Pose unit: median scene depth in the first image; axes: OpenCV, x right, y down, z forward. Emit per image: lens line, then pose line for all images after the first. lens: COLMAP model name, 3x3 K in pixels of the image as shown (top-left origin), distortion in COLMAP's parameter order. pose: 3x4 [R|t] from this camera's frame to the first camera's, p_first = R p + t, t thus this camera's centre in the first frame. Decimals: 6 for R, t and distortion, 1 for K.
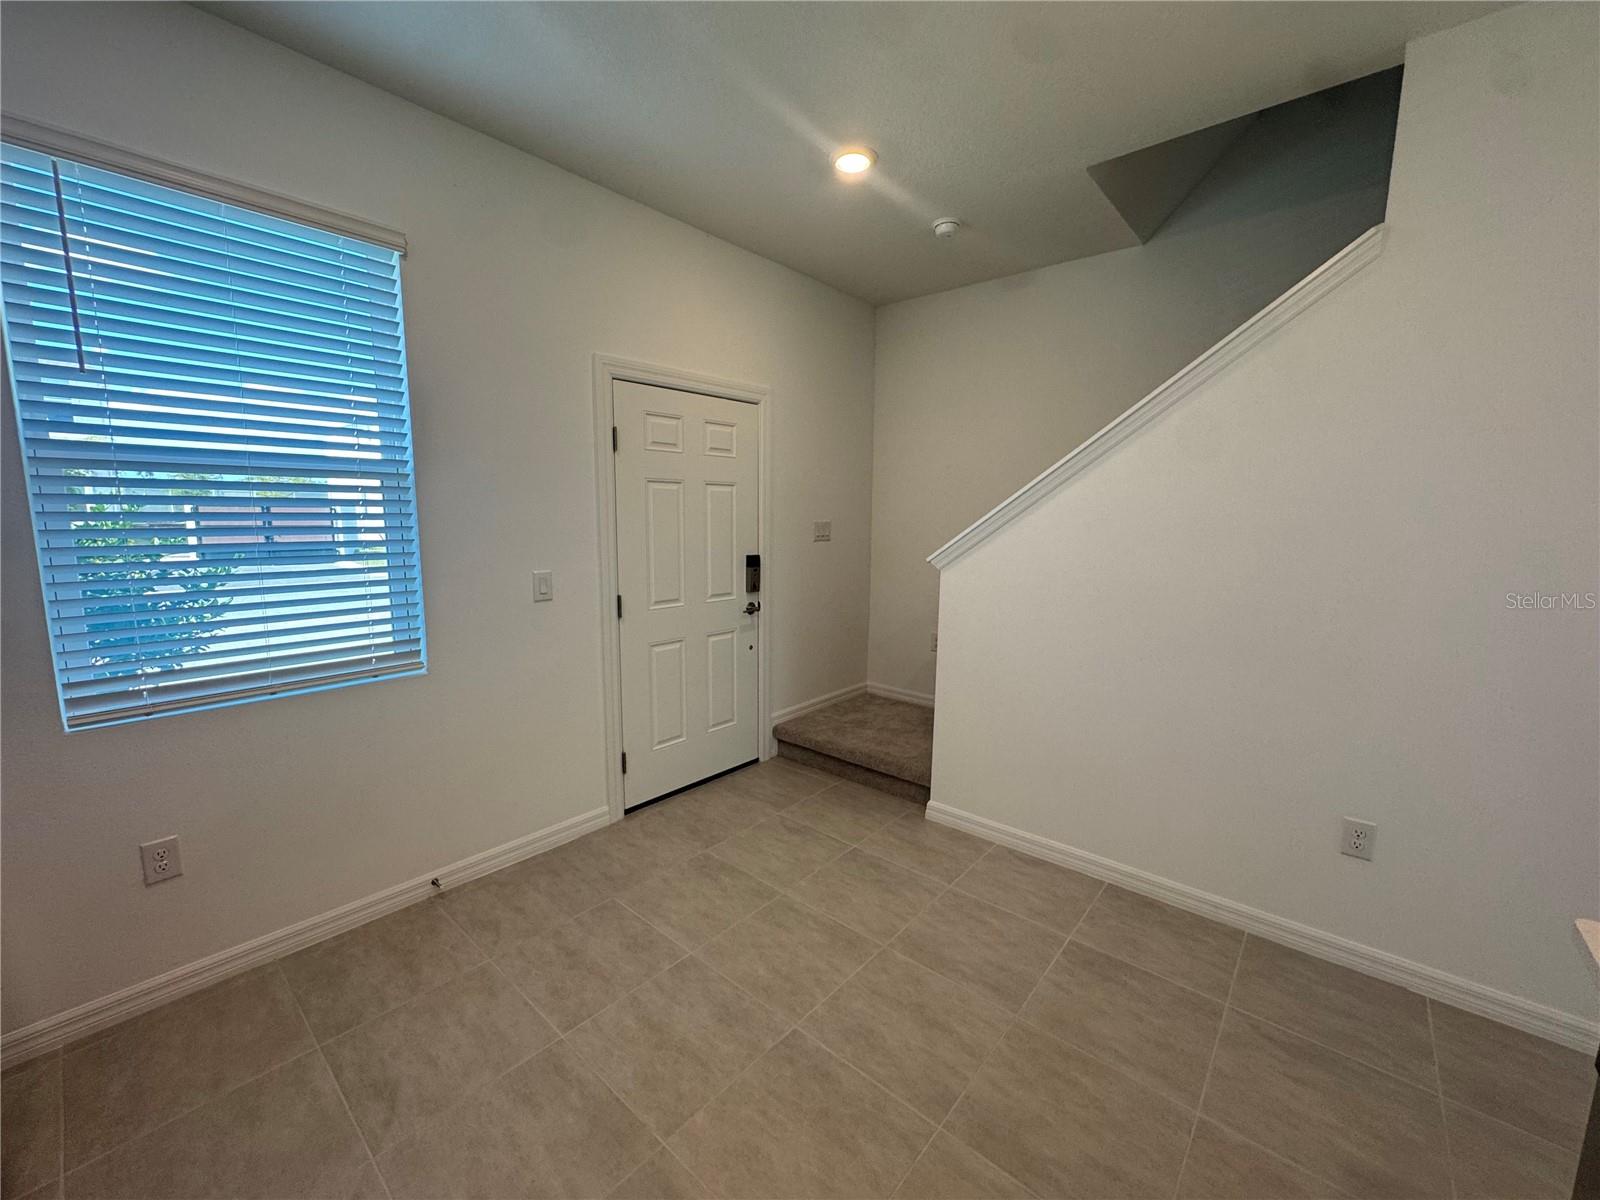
lens RADIAL K [[637.2, 0, 795.6], [0, 637.2, 600.3], [0, 0, 1]] dist [-0.001988, 0.000022]
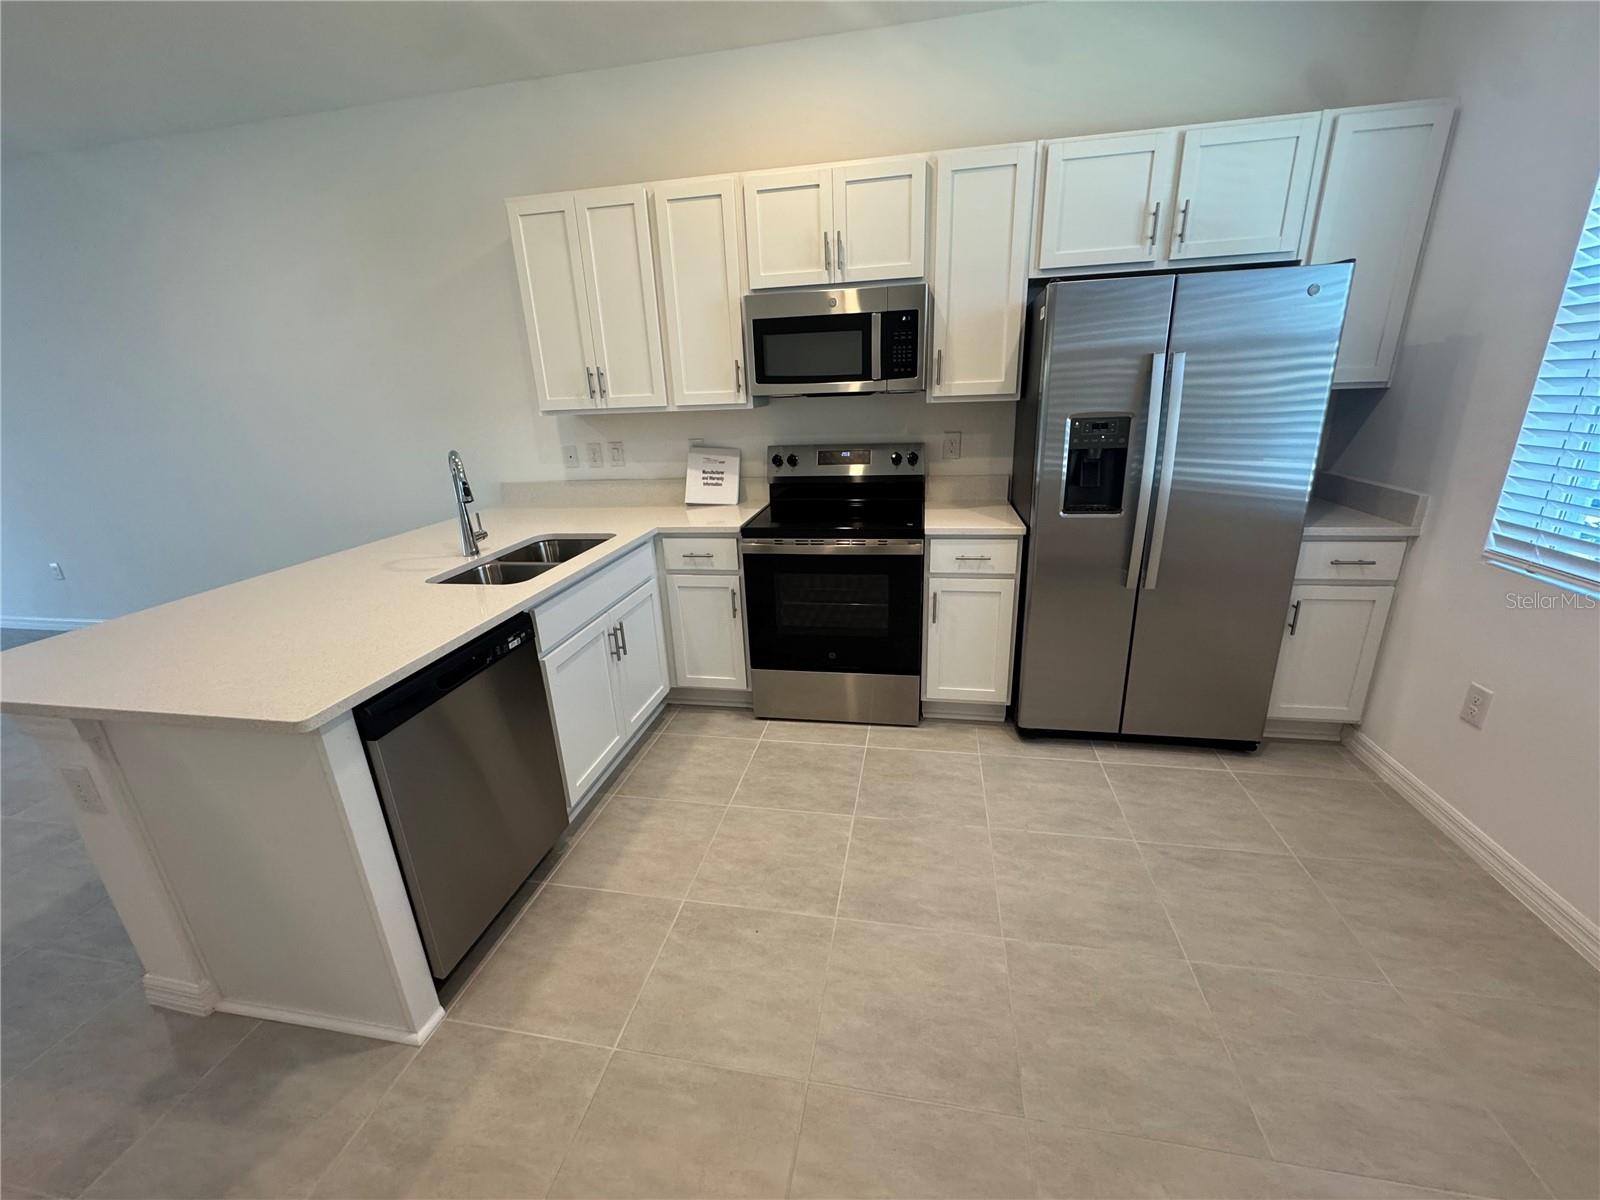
lens RADIAL K [[637.2, 0, 800.6], [0, 637.2, 600.1], [0, 0, 1]] dist [-0.001988, 0.000022]
pose [[-0.858361, 0.193491, -0.475162, 0.309391], [-0.033084, 0.903353, 0.427619, -0.117054], [0.511979, 0.382772, -0.769001, 0.816446]]
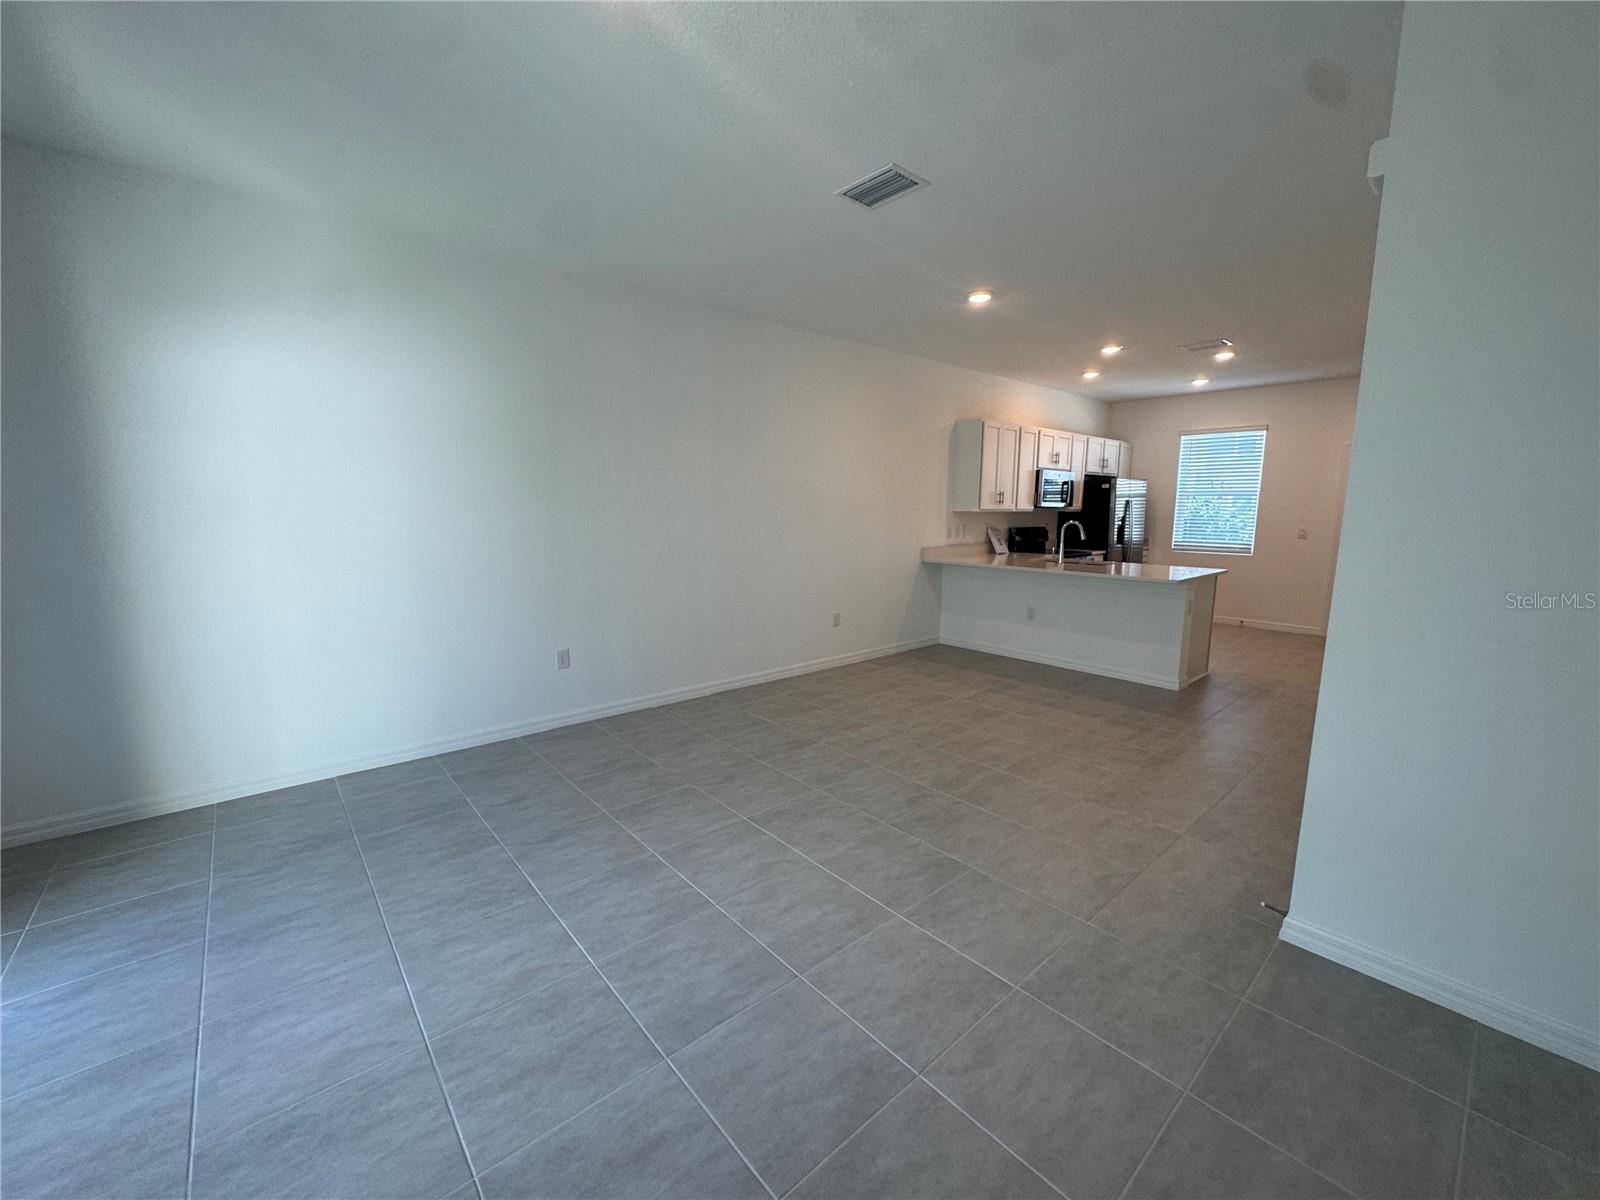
lens RADIAL K [[637.2, 0, 809.5], [0, 637.2, 603.2], [0, 0, 1]] dist [-0.001988, 0.000022]
pose [[-0.116992, 0.138346, -0.983450, 2.556203], [-0.139066, 0.978211, 0.154152, 0.144986], [0.983348, 0.154799, -0.095204, -0.762051]]
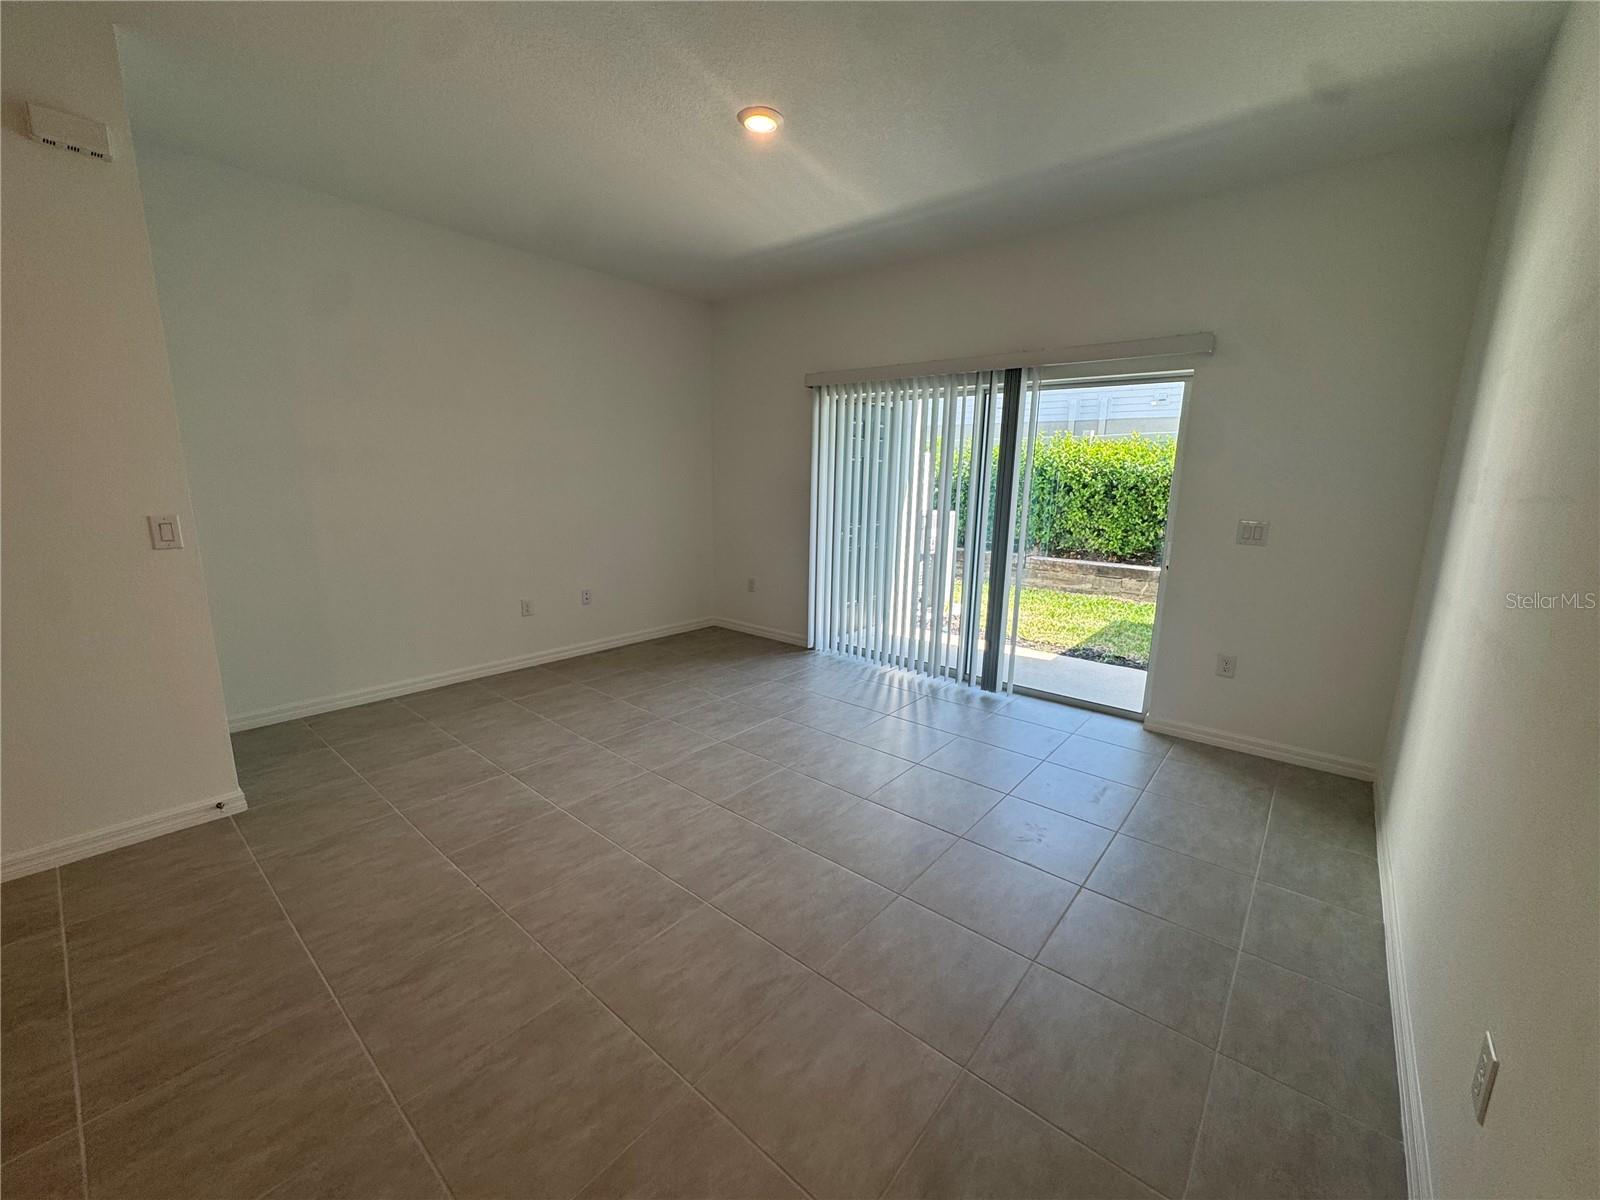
lens RADIAL K [[637.2, 0, 807.4], [0, 637.2, 597.1], [0, 0, 1]] dist [-0.001988, 0.000022]
pose [[-0.034715, -0.205807, 0.977977, 0.847635], [0.112768, 0.971510, 0.208449, 0.170973], [-0.993015, 0.117521, -0.010517, -1.079426]]
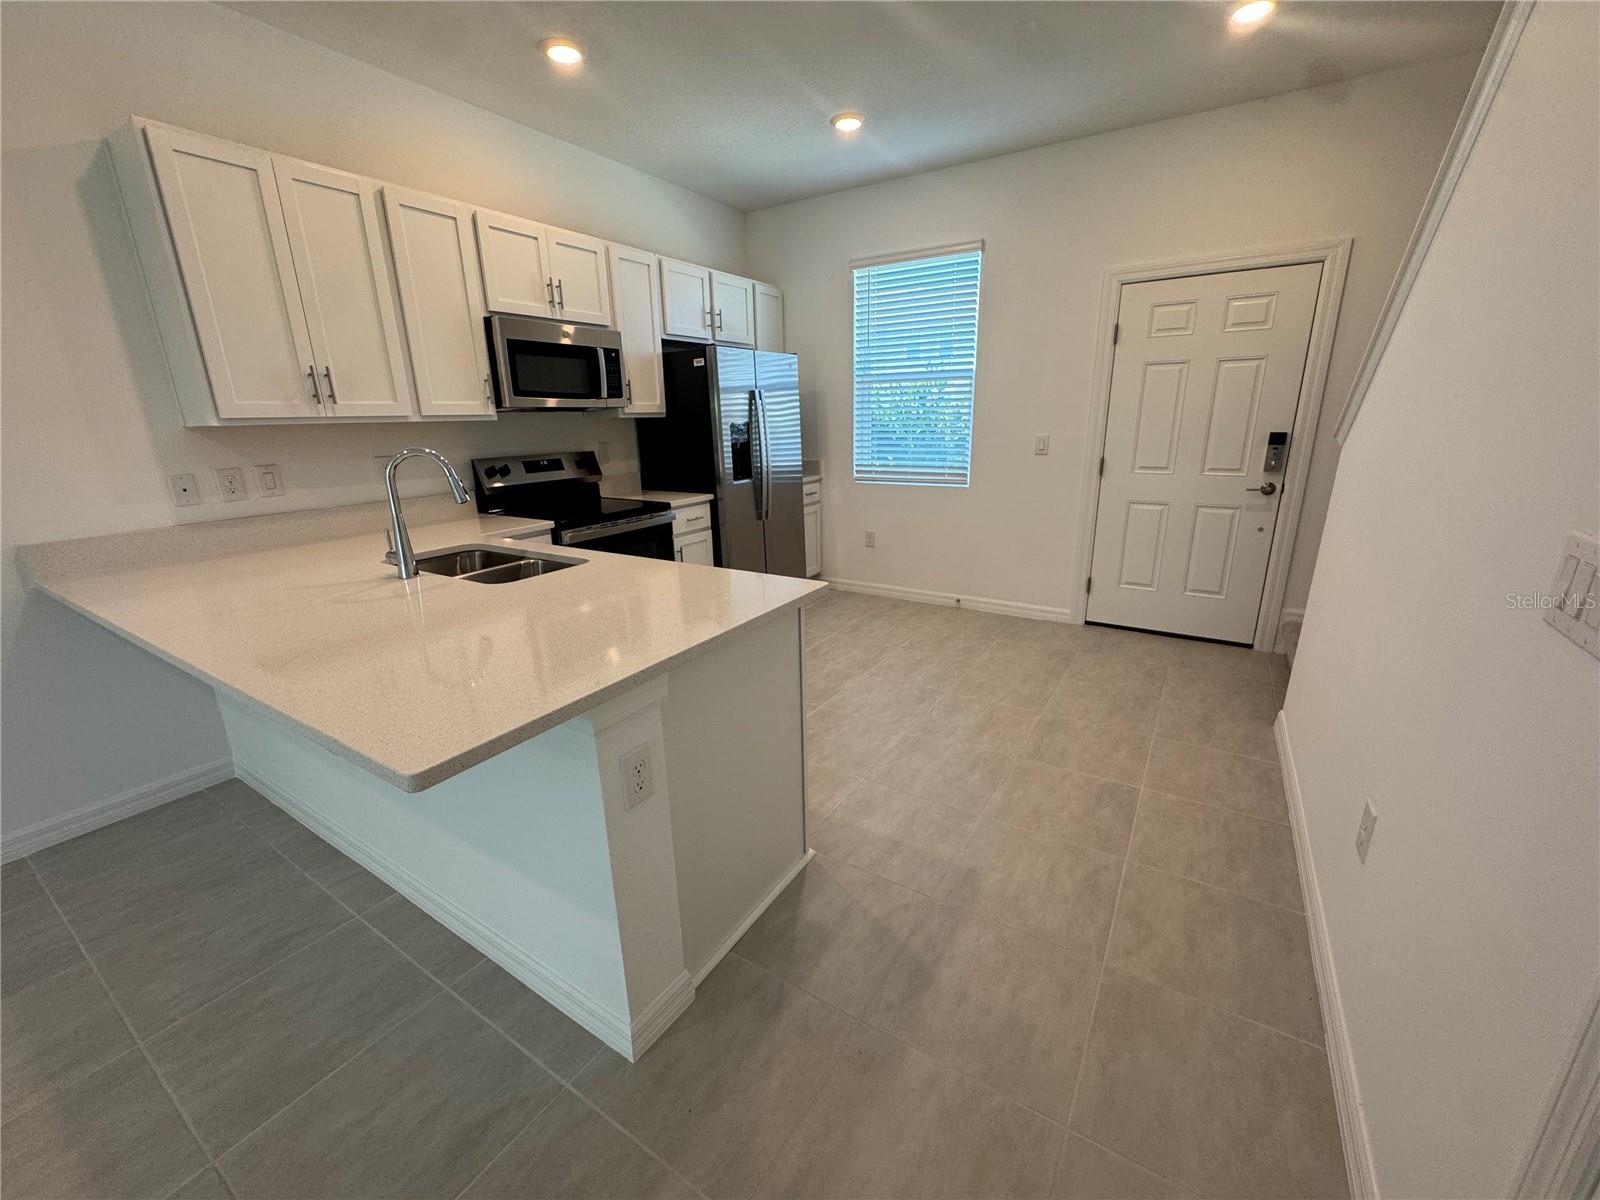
lens RADIAL K [[637.2, 0, 800.4], [0, 637.2, 600.7], [0, 0, 1]] dist [-0.001988, 0.000022]
pose [[0.161776, 0.270341, -0.949075, 1.056865], [-0.111884, 0.960567, 0.254544, 0.012064], [0.980464, 0.065007, 0.185643, 0.172306]]
